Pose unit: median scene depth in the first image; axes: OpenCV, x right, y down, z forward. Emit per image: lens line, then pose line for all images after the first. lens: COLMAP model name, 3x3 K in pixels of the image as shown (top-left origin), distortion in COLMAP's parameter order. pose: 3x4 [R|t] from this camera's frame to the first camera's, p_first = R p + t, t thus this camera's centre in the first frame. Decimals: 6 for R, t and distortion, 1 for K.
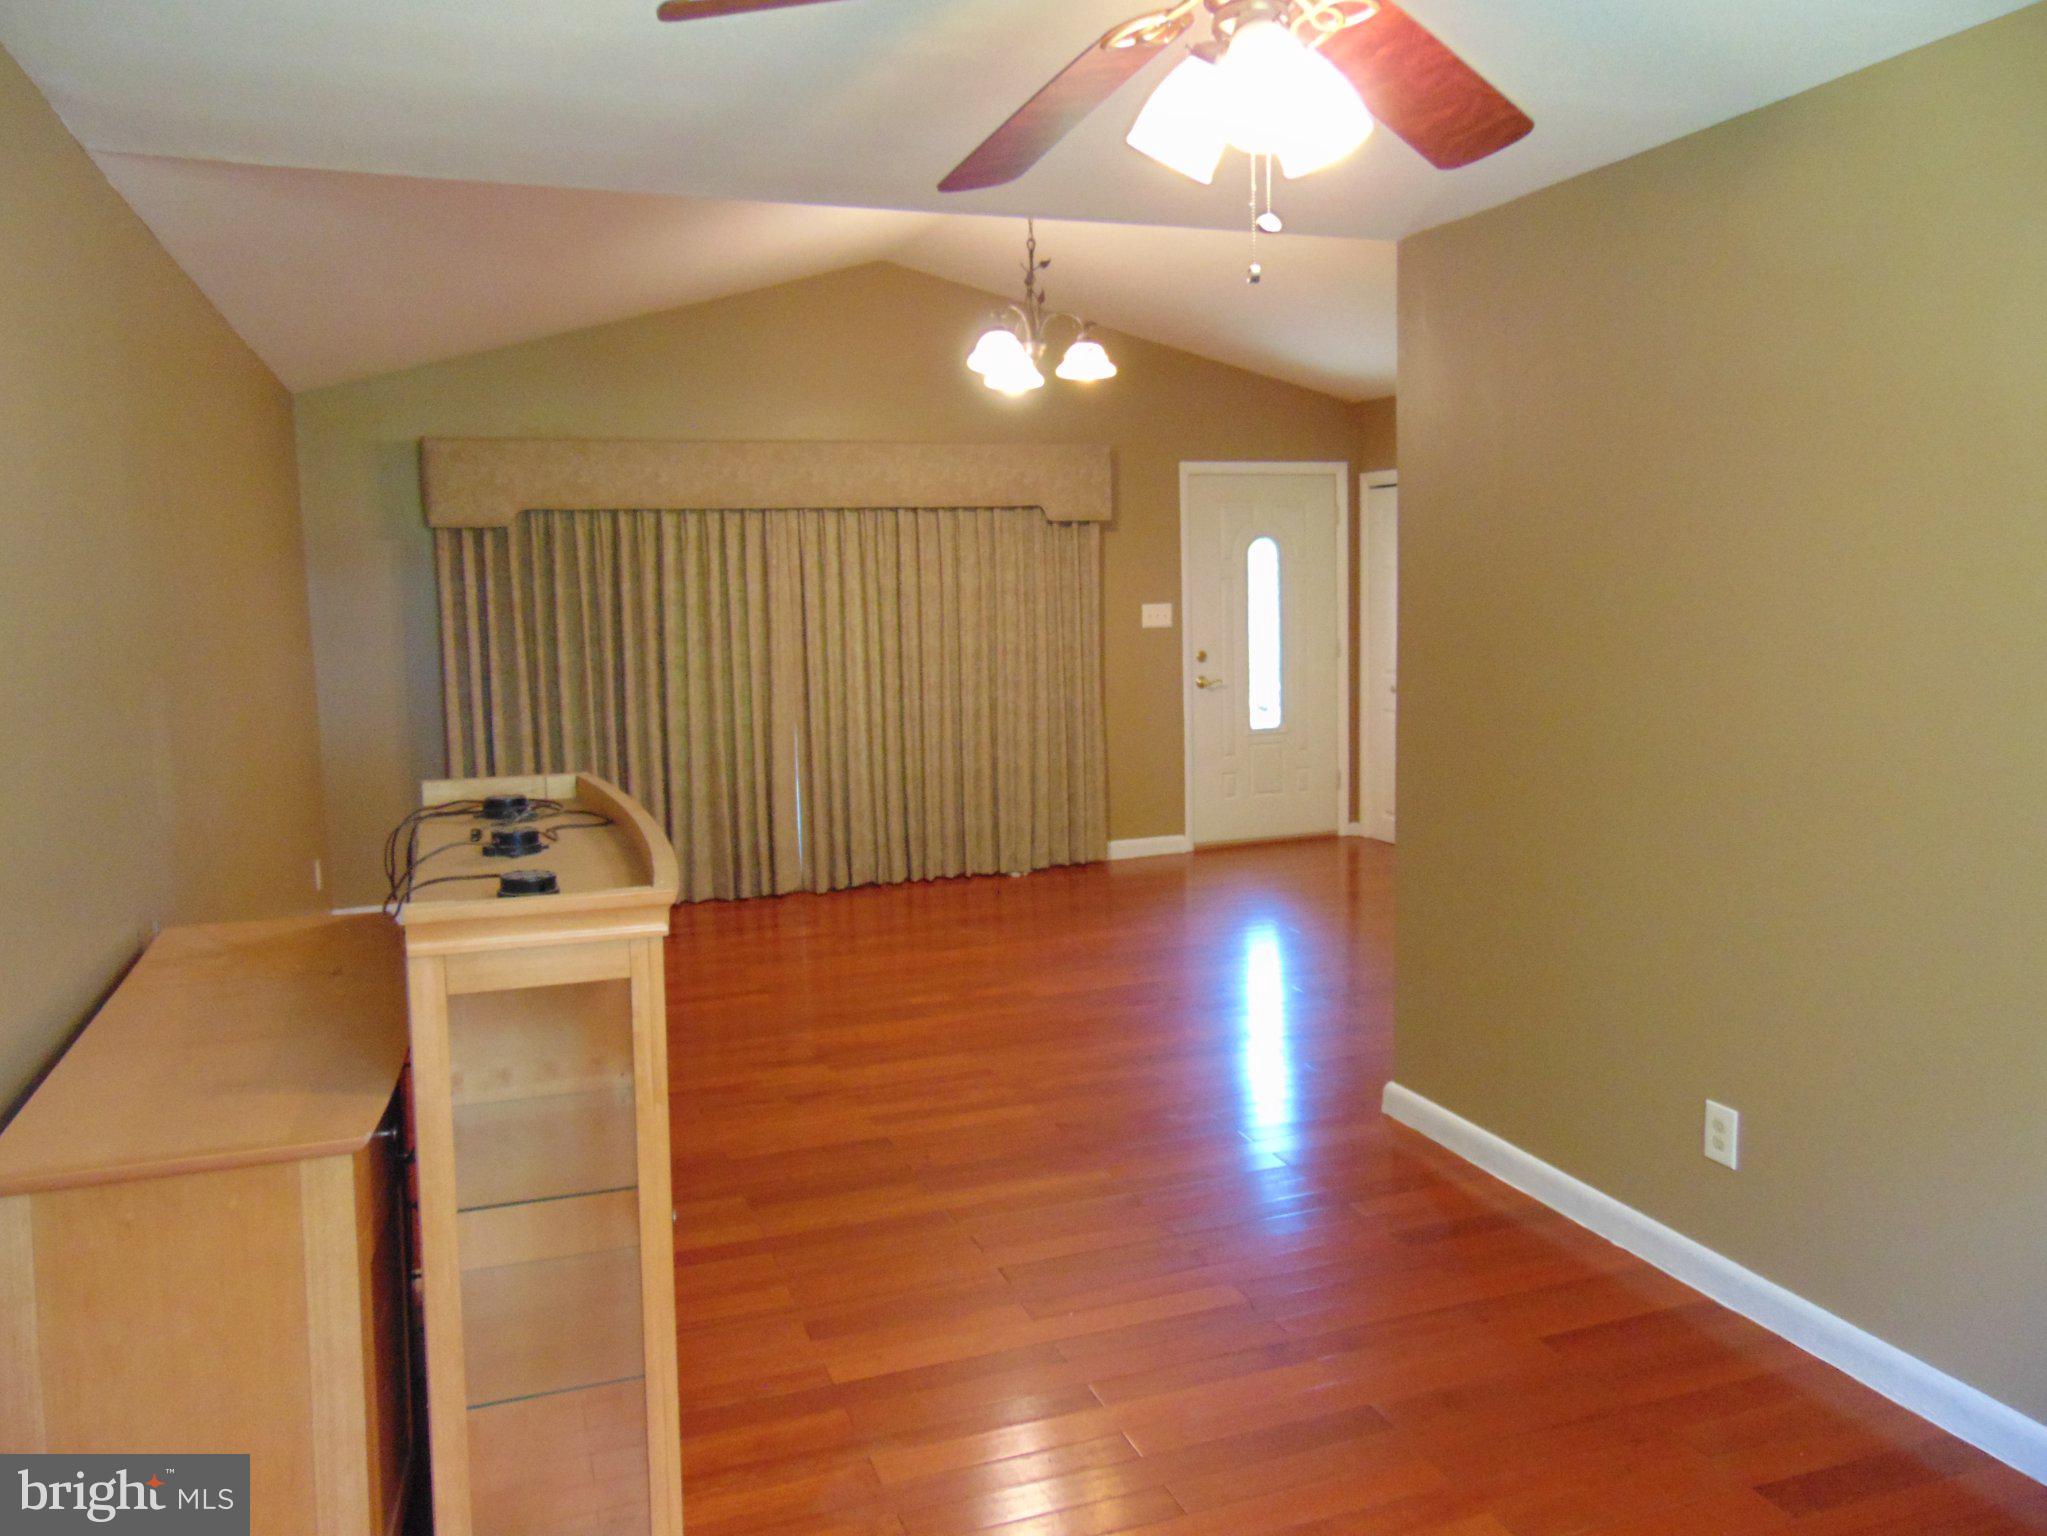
lens RADIAL K [[1526.6, 0, 1023.5], [0, 1526.6, 768.0], [0, 0, 1]] dist [-0.002338, 0.005604]
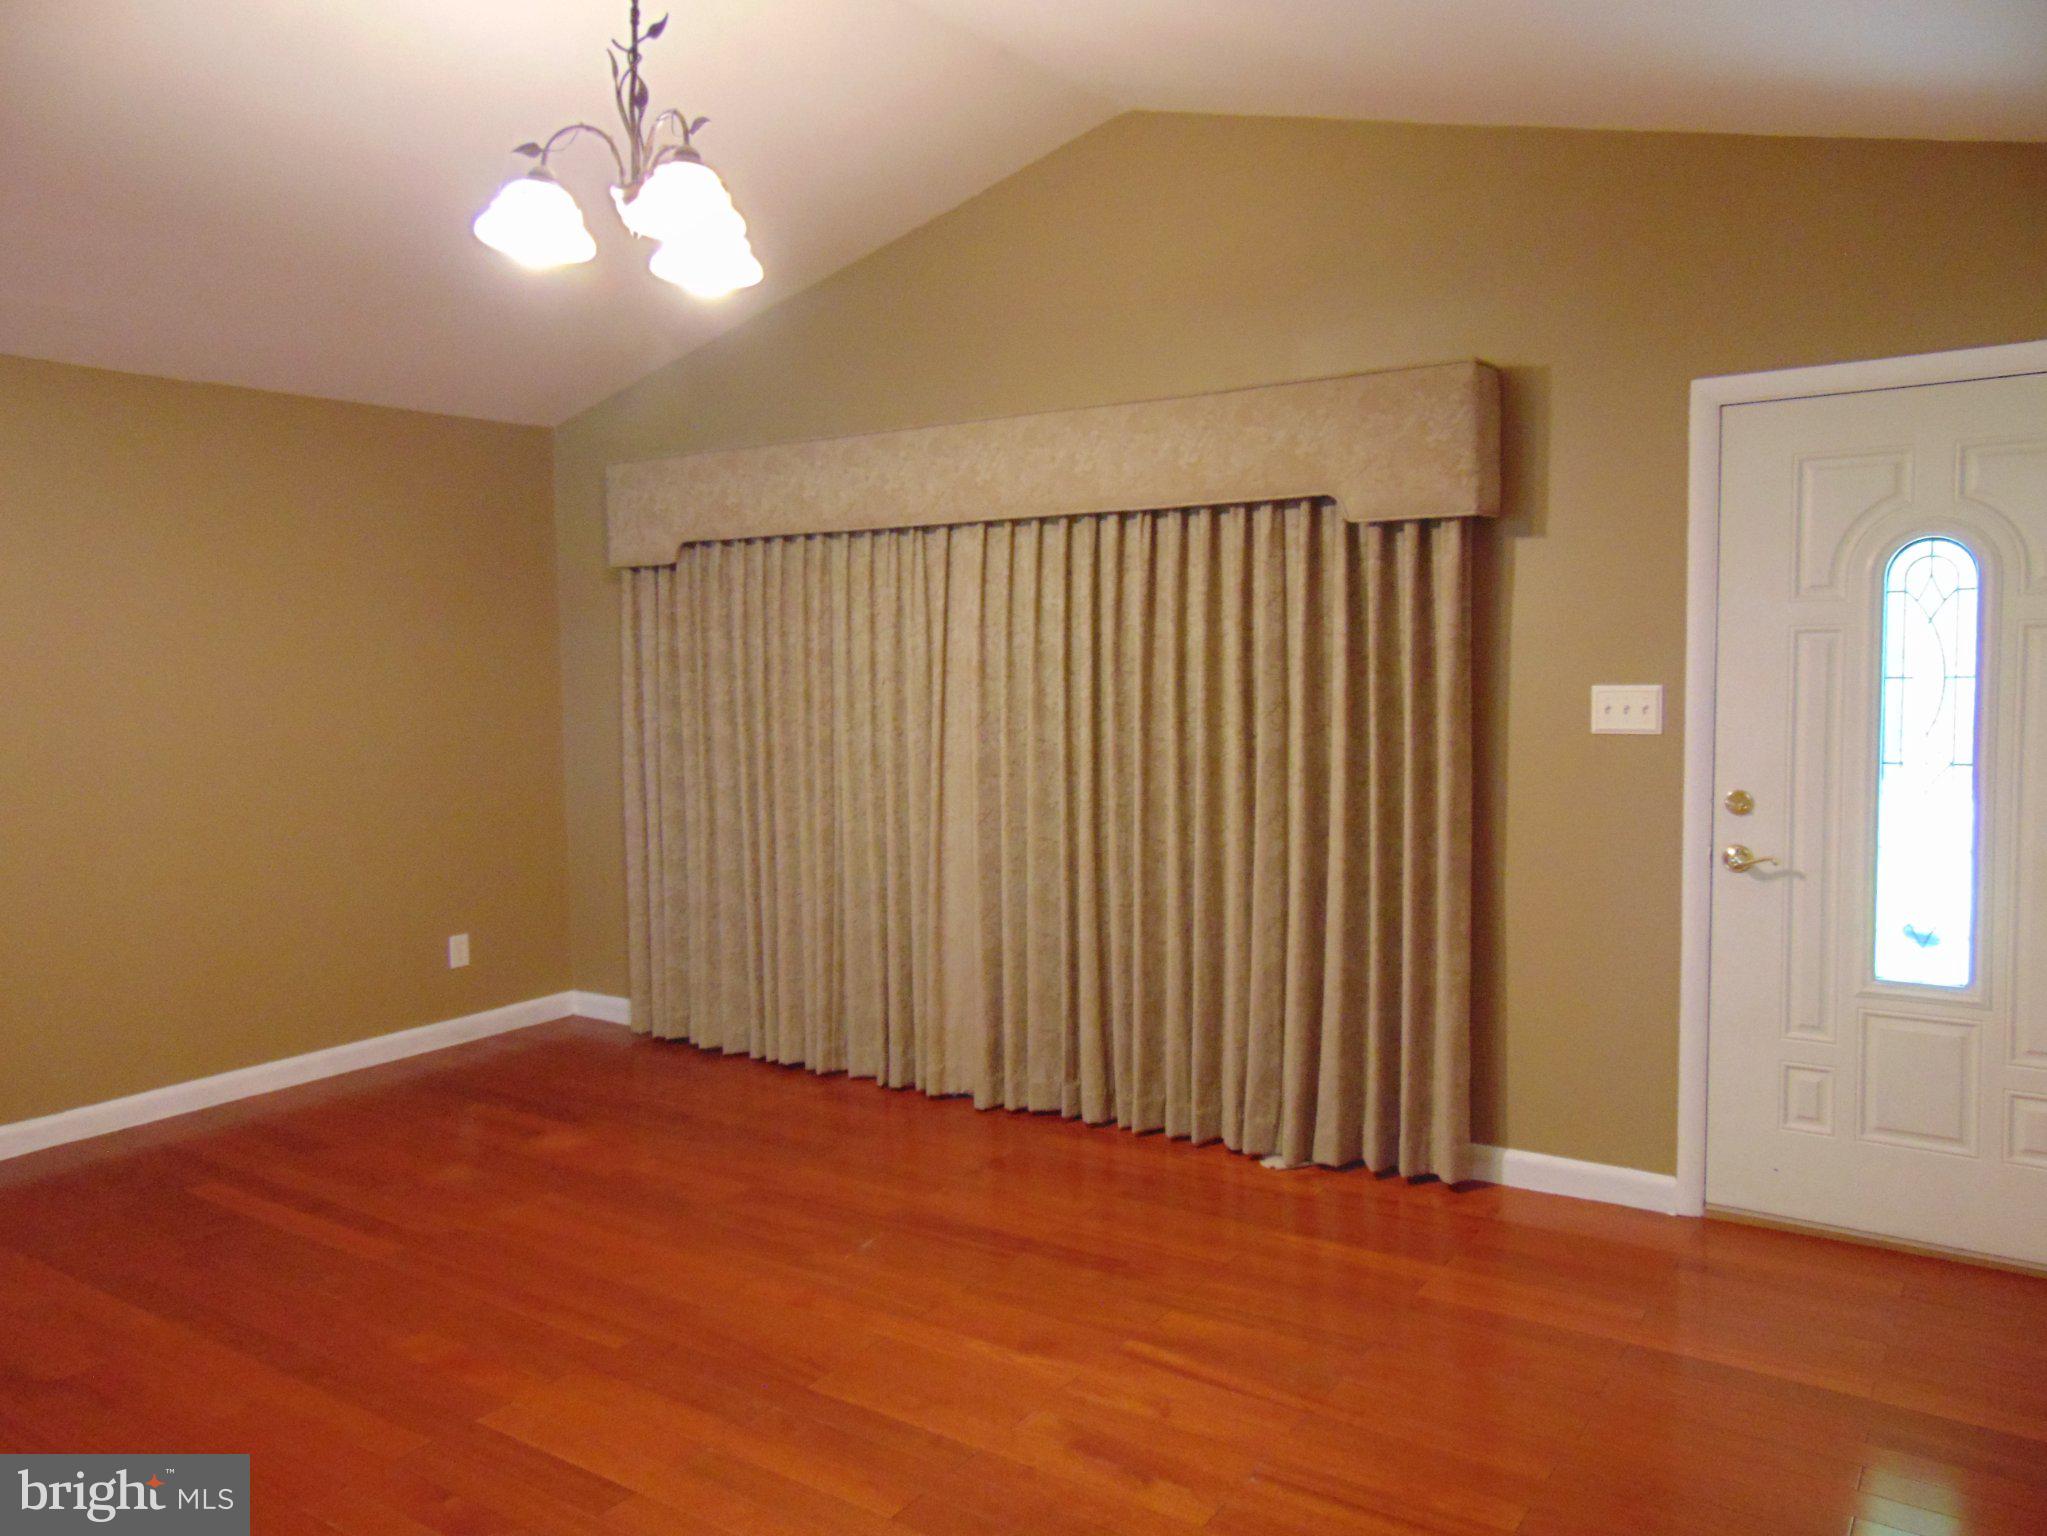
lens RADIAL K [[1526.6, 0, 1023.5], [0, 1526.6, 768.0], [0, 0, 1]] dist [-0.002338, 0.005604]
pose [[0.591278, 0.082593, -0.802227, 0.358417], [-0.093154, 0.995078, 0.033789, -0.079788], [0.801070, 0.054752, 0.596062, 0.564540]]
